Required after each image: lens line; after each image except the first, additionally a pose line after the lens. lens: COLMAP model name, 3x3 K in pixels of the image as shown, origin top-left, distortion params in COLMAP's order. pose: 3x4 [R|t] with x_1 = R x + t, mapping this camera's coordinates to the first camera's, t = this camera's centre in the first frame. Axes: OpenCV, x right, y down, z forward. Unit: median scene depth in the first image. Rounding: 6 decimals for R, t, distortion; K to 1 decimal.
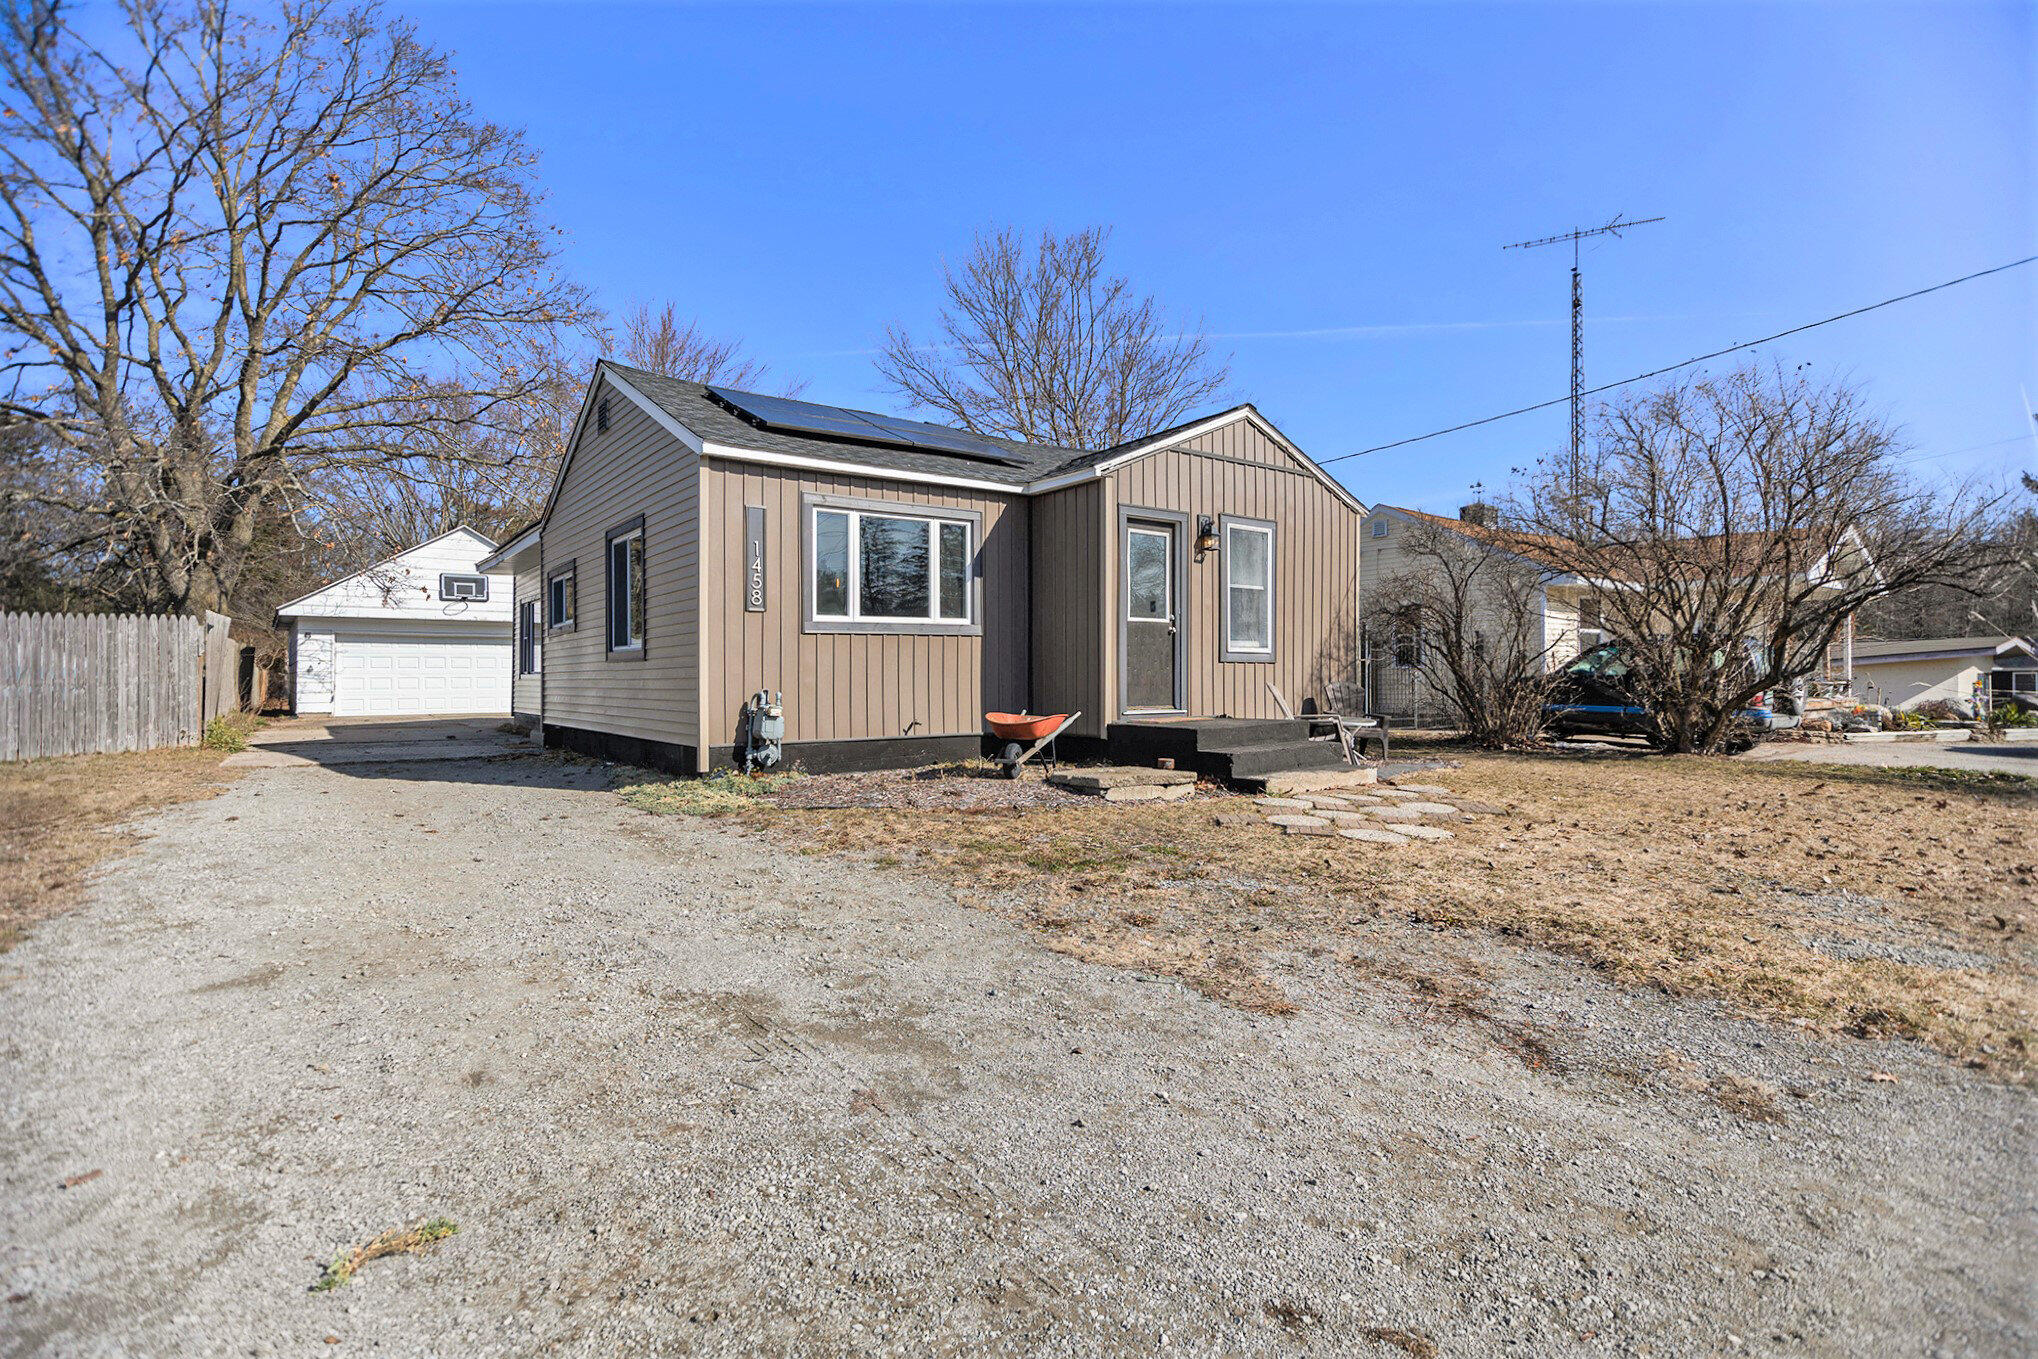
lens RADIAL K [[933.9, 0, 1033.9], [0, 933.9, 685.2], [0, 0, 1]] dist [0.008947, -0.000423]
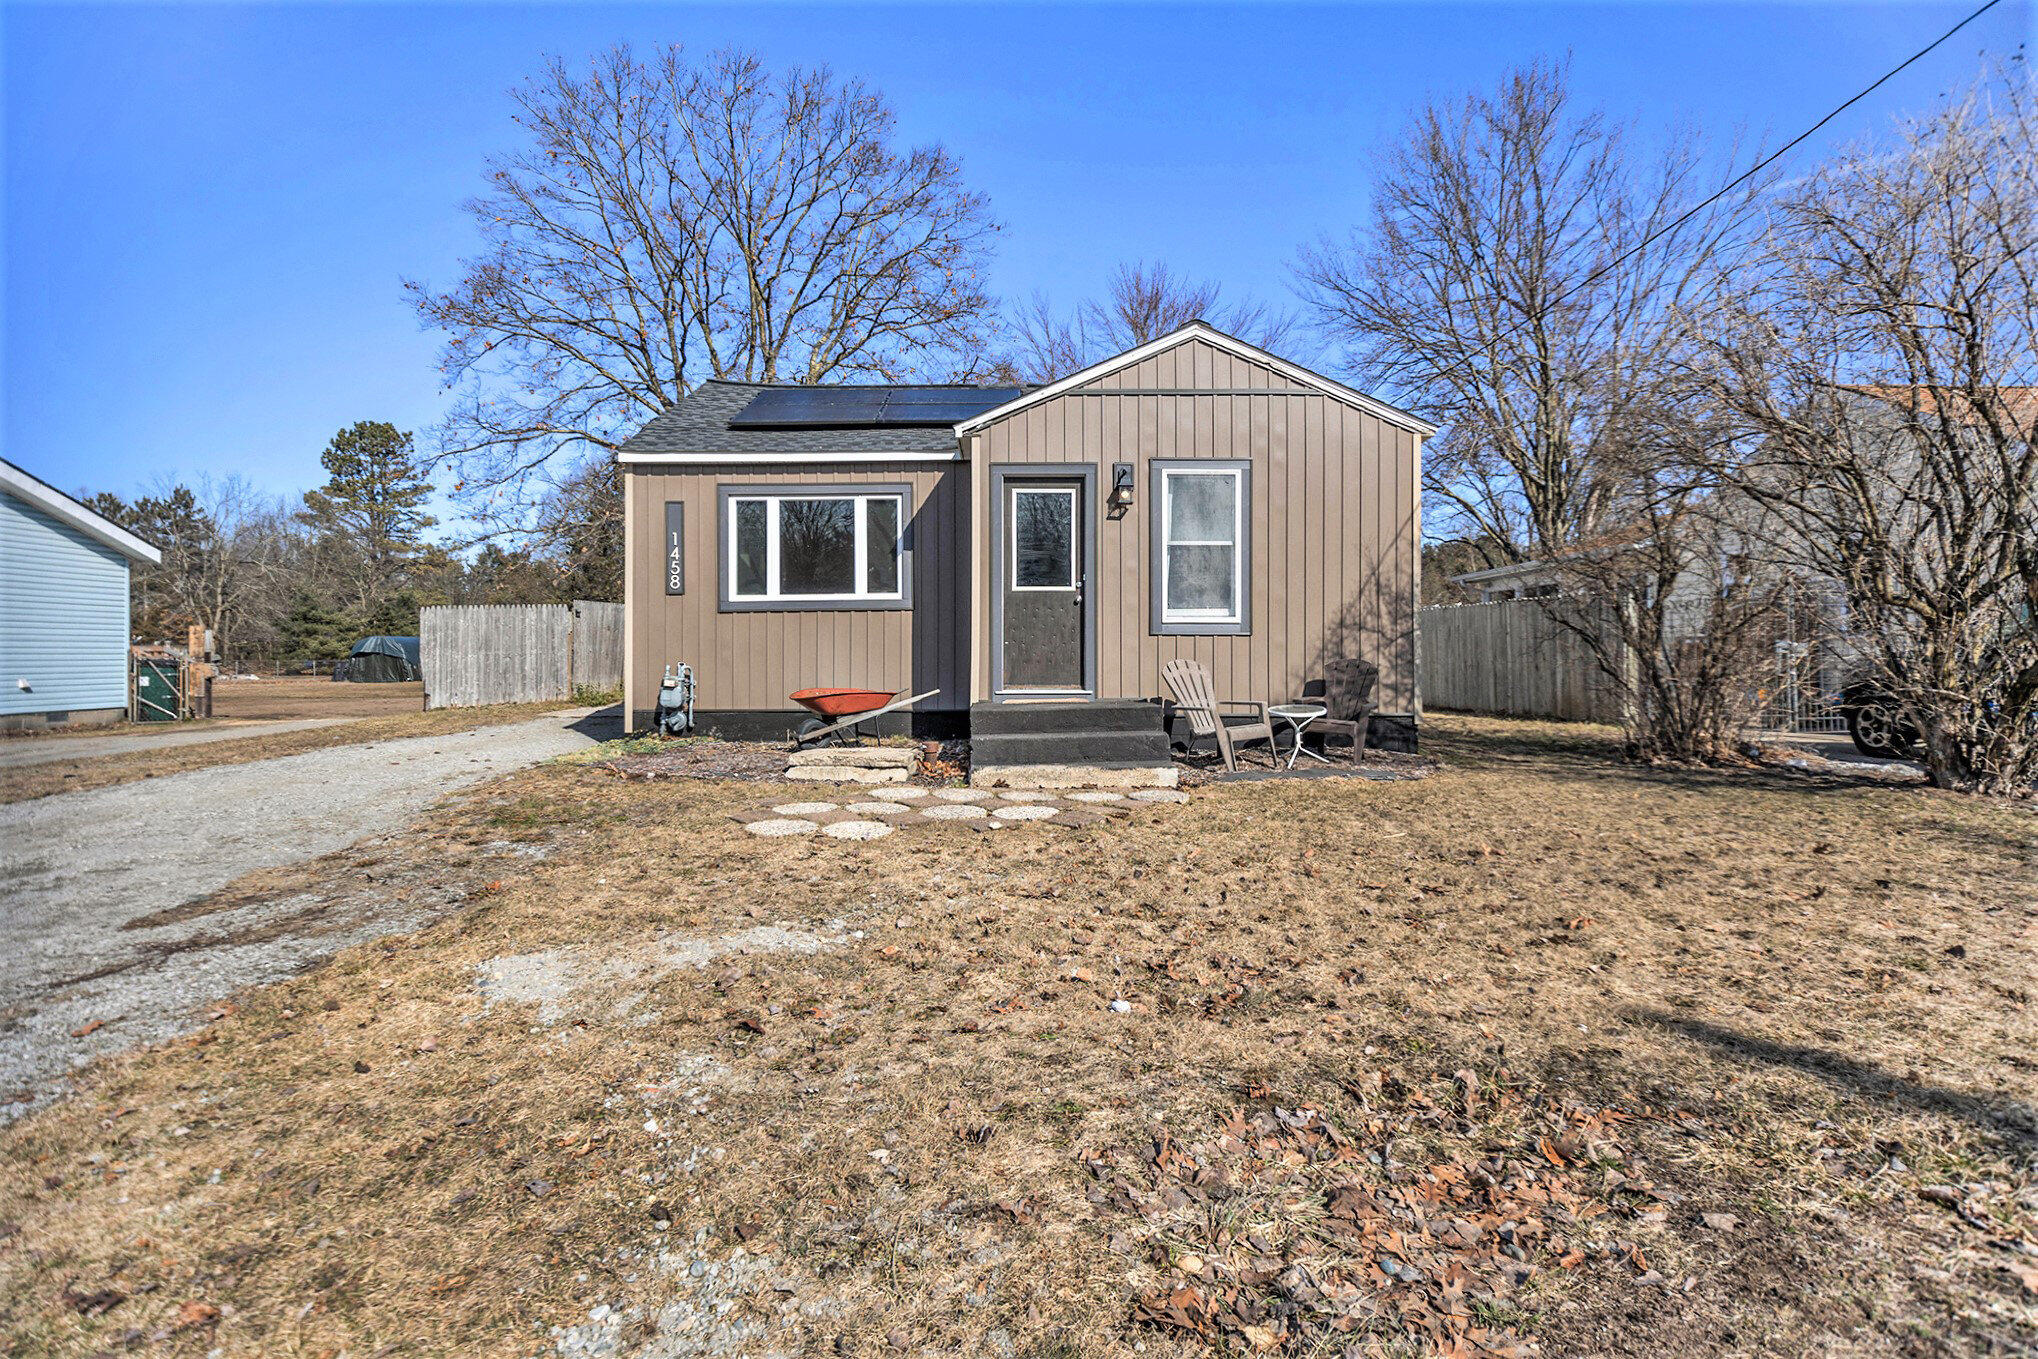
lens RADIAL K [[1042.4, 0, 1019.9], [0, 1042.4, 657.2], [0, 0, 1]] dist [-0.000327, 0.000009]
pose [[0.823665, 0.006340, -0.567041, 0.657656], [-0.005895, 0.999979, 0.002618, -0.006874], [0.567046, 0.001187, 0.823685, 0.165388]]
